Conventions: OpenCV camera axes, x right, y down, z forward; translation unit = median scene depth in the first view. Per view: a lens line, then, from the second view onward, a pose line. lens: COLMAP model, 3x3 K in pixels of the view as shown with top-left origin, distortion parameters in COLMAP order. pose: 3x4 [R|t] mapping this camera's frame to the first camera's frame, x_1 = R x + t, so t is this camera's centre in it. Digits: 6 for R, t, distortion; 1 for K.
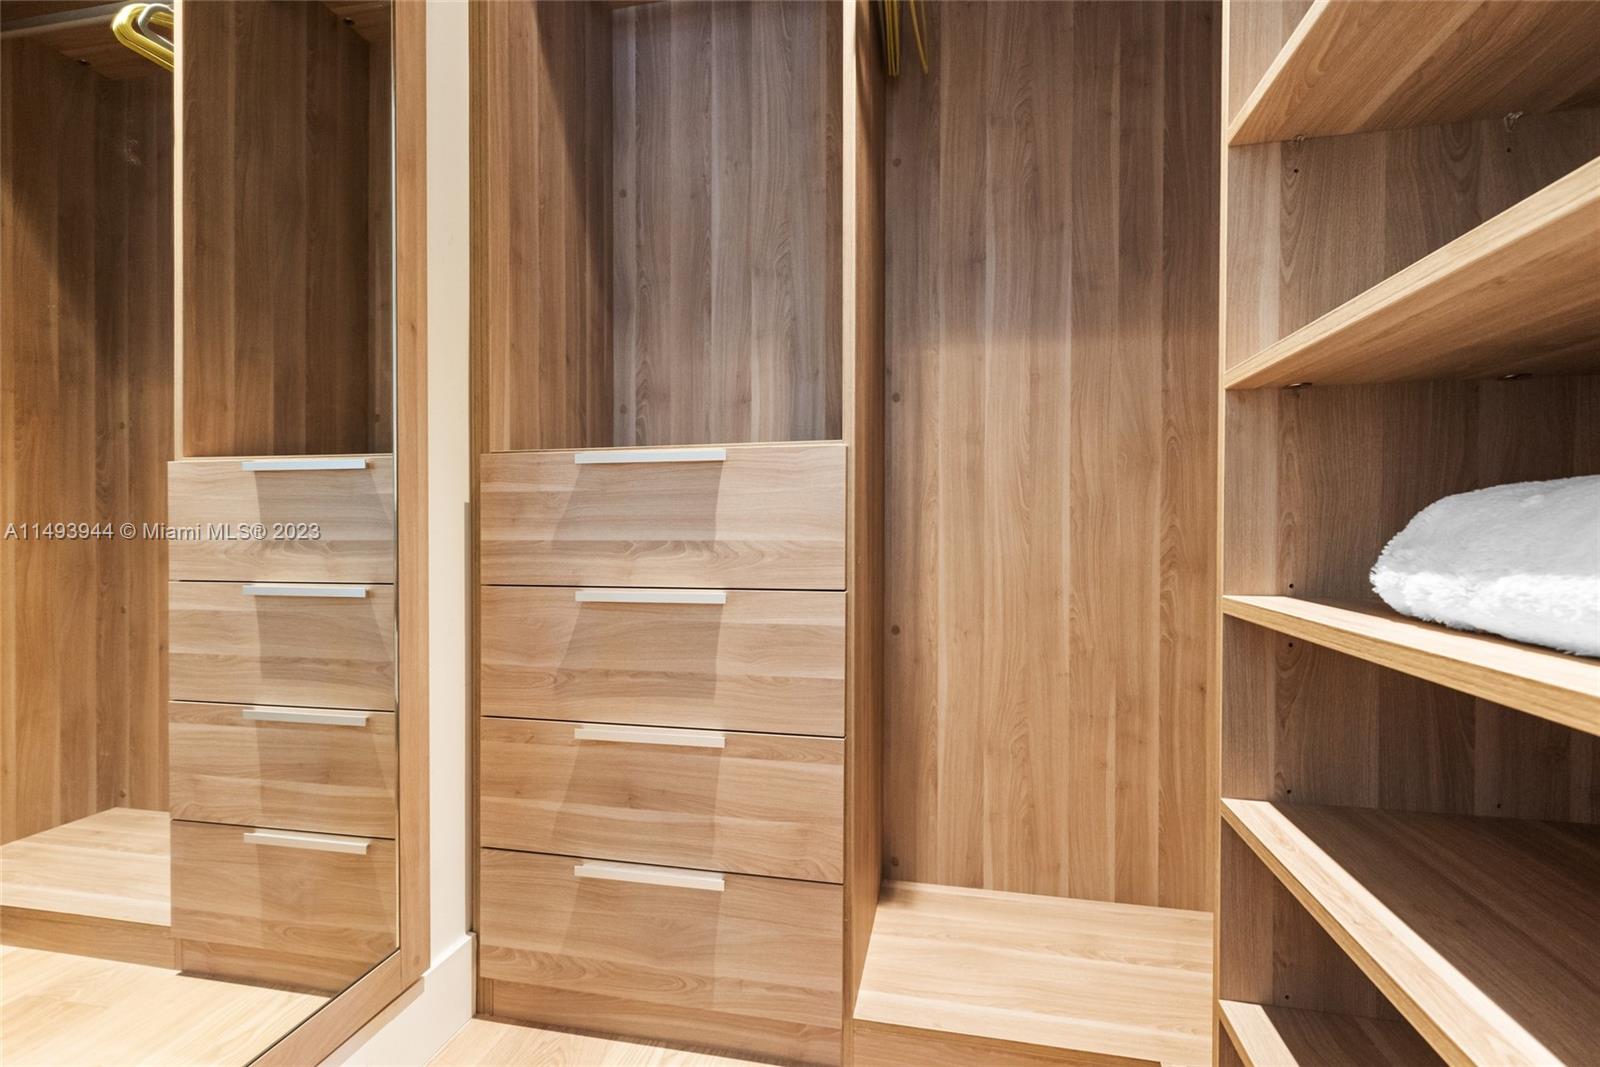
lens RADIAL K [[734.3, 0, 801.5], [0, 734.3, 532.6], [0, 0, 1]] dist [-0.001501, -0.000204]
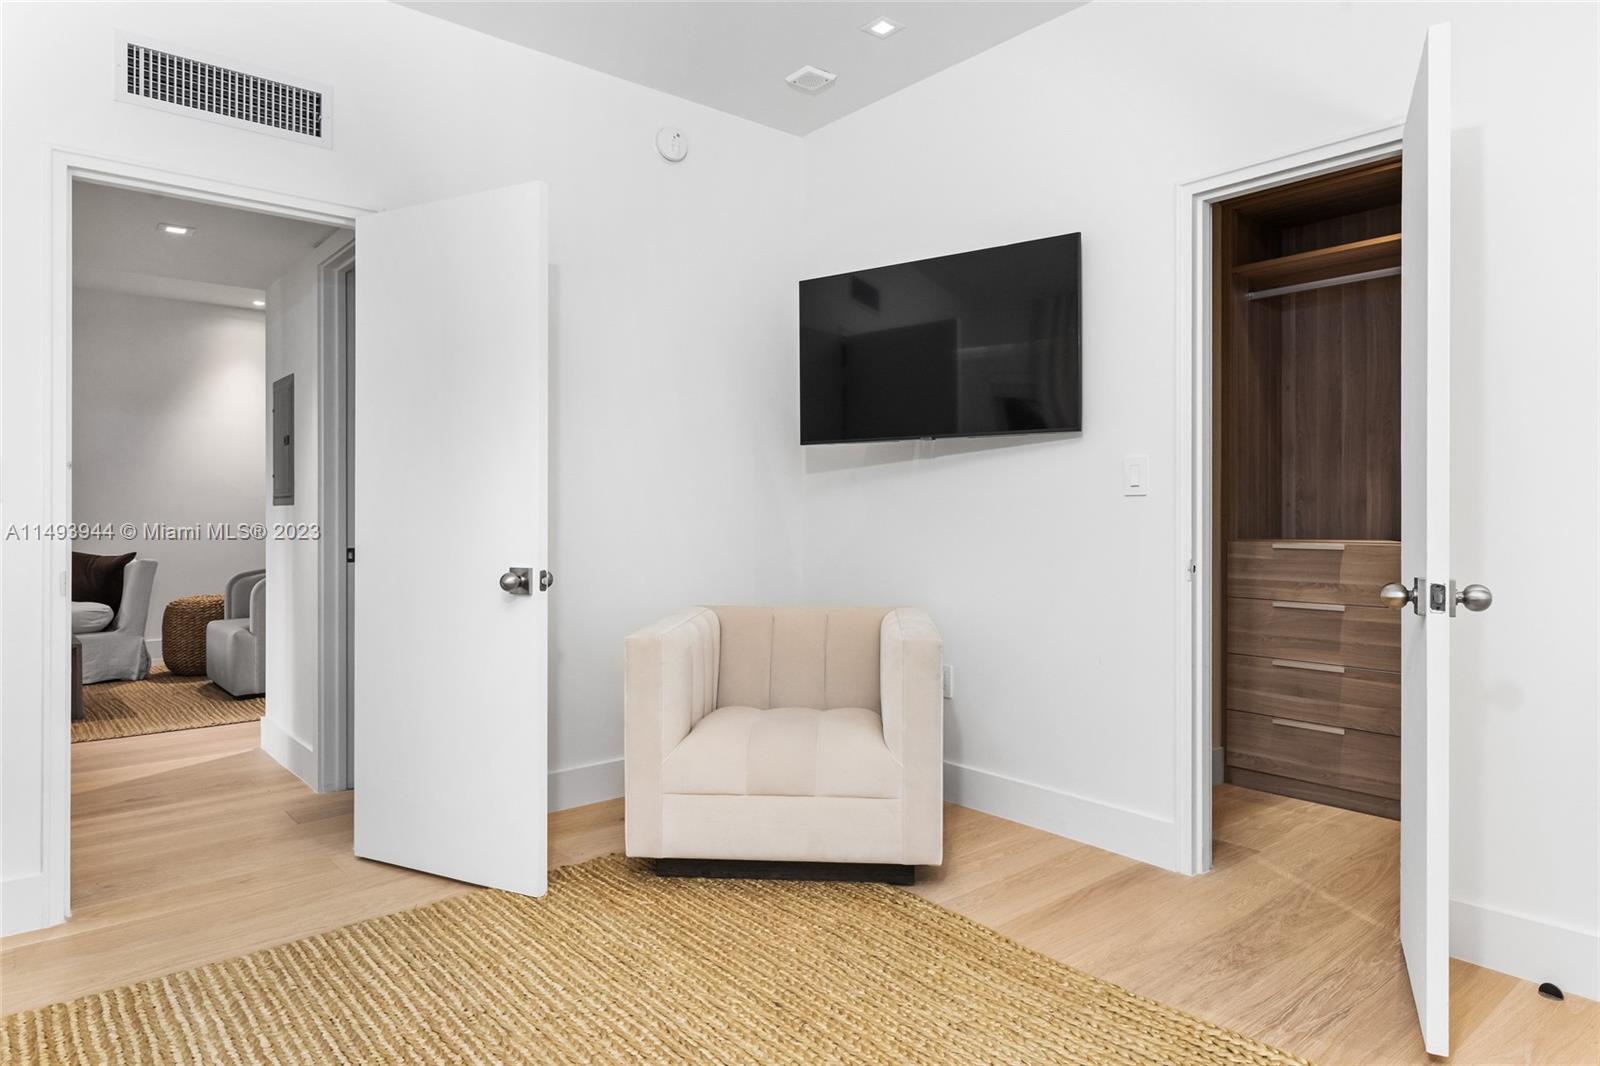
lens RADIAL K [[966.1, 0, 790.7], [0, 966.1, 504.7], [0, 0, 1]] dist [0.007234, 0.001099]
pose [[0.786993, -0.001884, -0.616959, 0.379422], [-0.001712, 0.999985, -0.005237, -0.206100], [0.616960, 0.005178, 0.786978, -2.322374]]
